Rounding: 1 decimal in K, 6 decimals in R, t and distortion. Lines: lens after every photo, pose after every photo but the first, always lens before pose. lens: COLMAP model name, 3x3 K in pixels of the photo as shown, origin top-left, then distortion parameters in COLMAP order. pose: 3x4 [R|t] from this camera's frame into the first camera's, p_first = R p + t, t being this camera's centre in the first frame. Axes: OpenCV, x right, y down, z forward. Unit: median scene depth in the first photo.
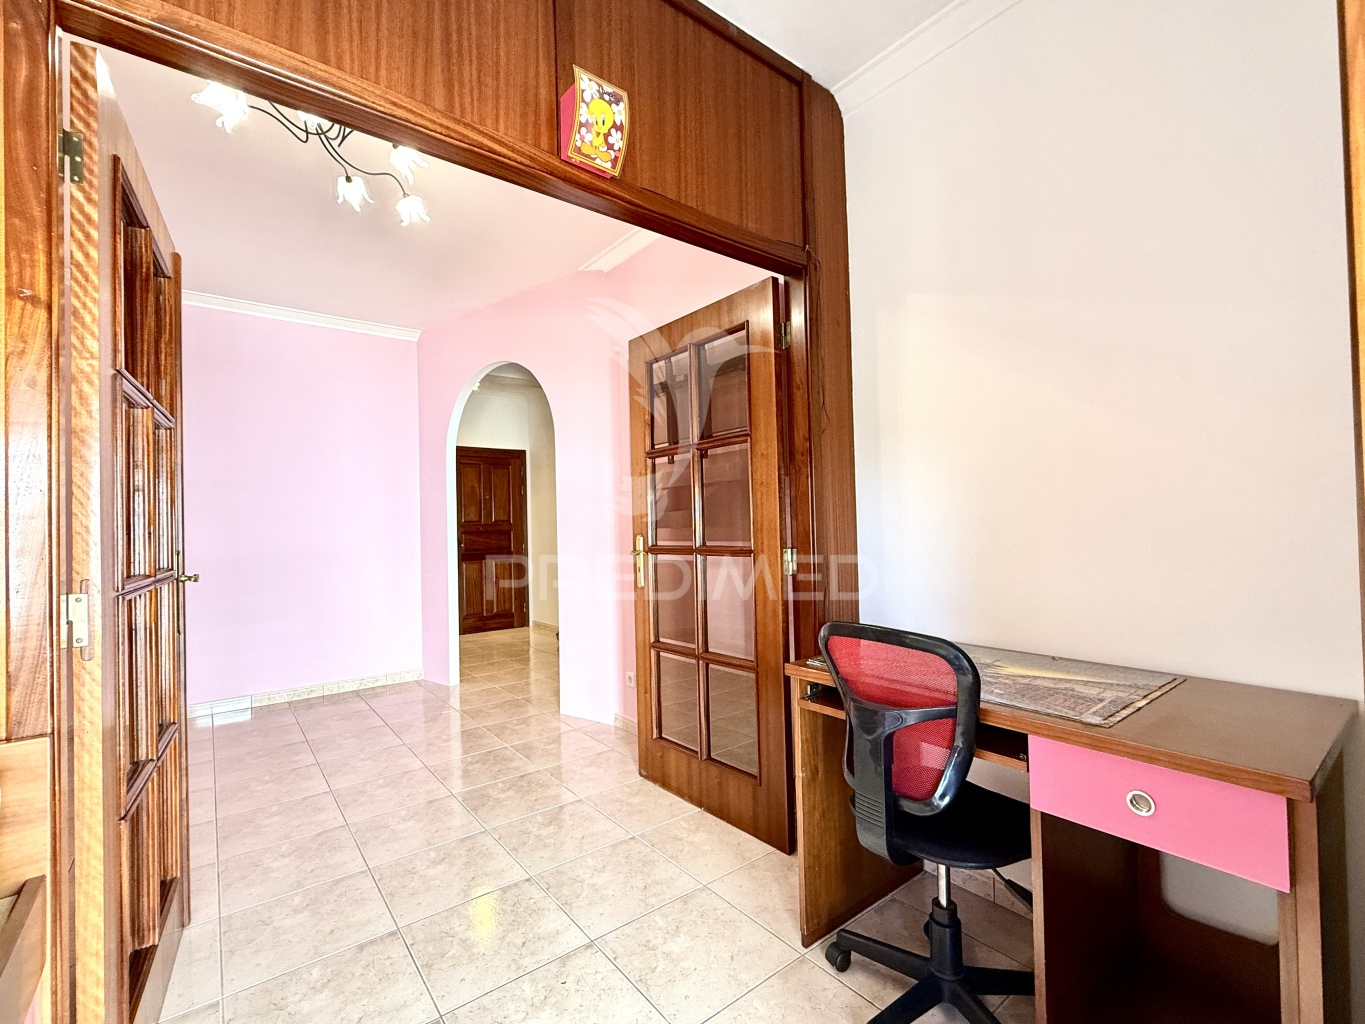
lens RADIAL K [[599.2, 0, 682.5], [0, 599.2, 512.0], [0, 0, 1]] dist [-0.002009, -0.000168]
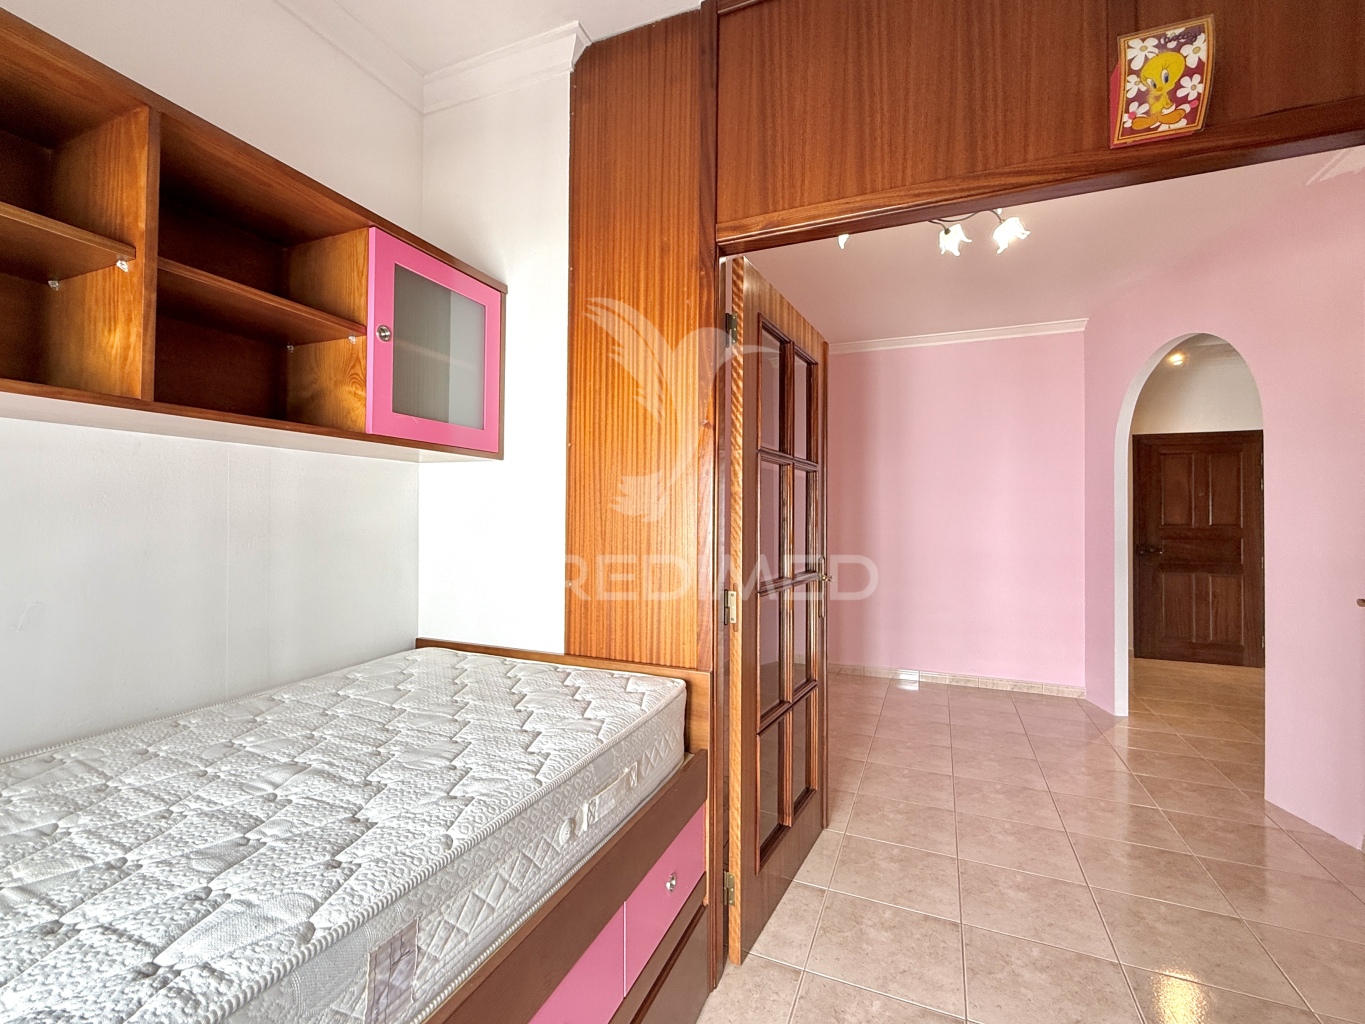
lens RADIAL K [[609.8, 0, 682.5], [0, 609.8, 512.0], [0, 0, 1]] dist [0.001646, 0.000412]
pose [[0.490850, 0.021032, -0.870990, 0.270085], [-0.007065, 0.999772, 0.020160, -0.079527], [0.871215, -0.003742, 0.490887, 0.027851]]
